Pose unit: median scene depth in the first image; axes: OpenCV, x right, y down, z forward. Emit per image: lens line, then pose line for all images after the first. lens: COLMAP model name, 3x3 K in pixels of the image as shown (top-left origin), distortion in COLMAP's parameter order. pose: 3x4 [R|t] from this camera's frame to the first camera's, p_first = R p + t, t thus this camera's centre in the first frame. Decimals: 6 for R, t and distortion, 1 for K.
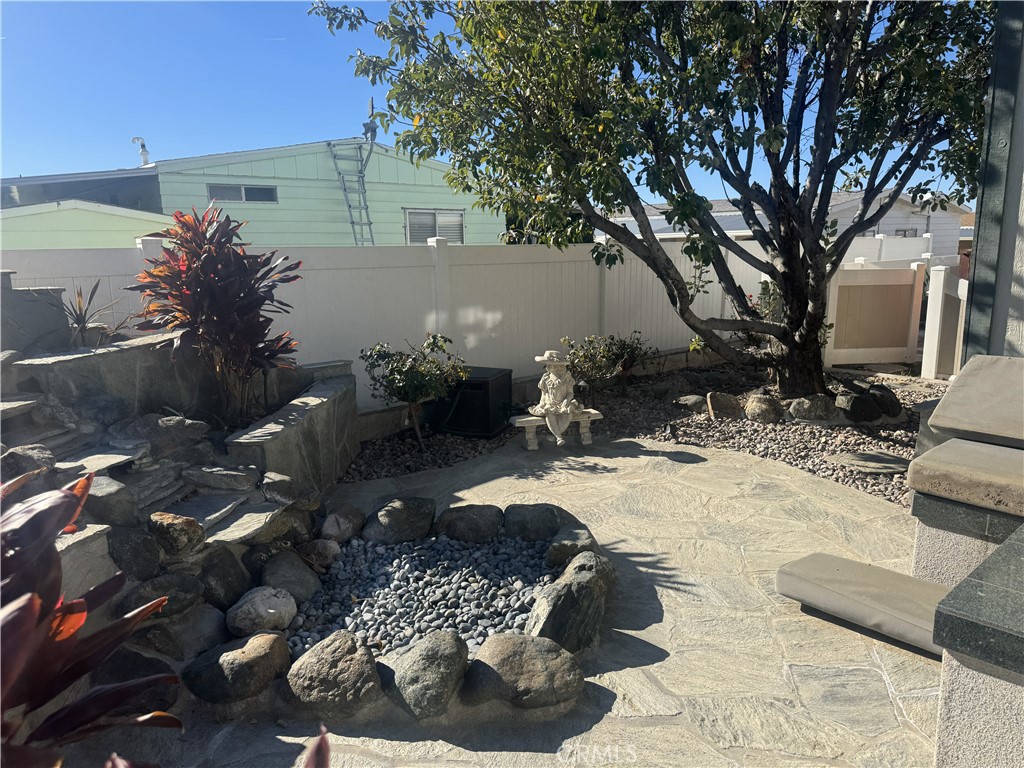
lens RADIAL K [[731.0, 0, 512.0], [0, 731.0, 384.0], [0, 0, 1]] dist [0.096439, -0.151726]
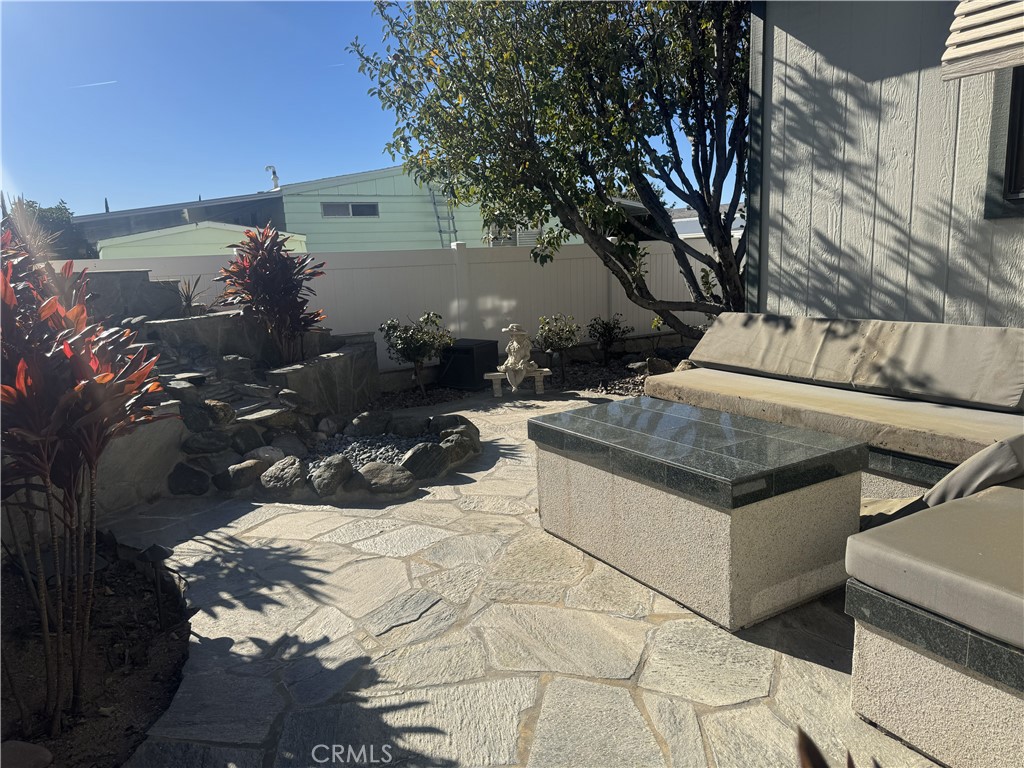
lens RADIAL K [[731.0, 0, 512.0], [0, 731.0, 384.0], [0, 0, 1]] dist [0.096439, -0.151726]
pose [[0.983193, 0.009715, -0.182311, 0.393343], [-0.010600, 0.999936, -0.003879, 0.093647], [0.182262, 0.005747, 0.983233, -0.432983]]
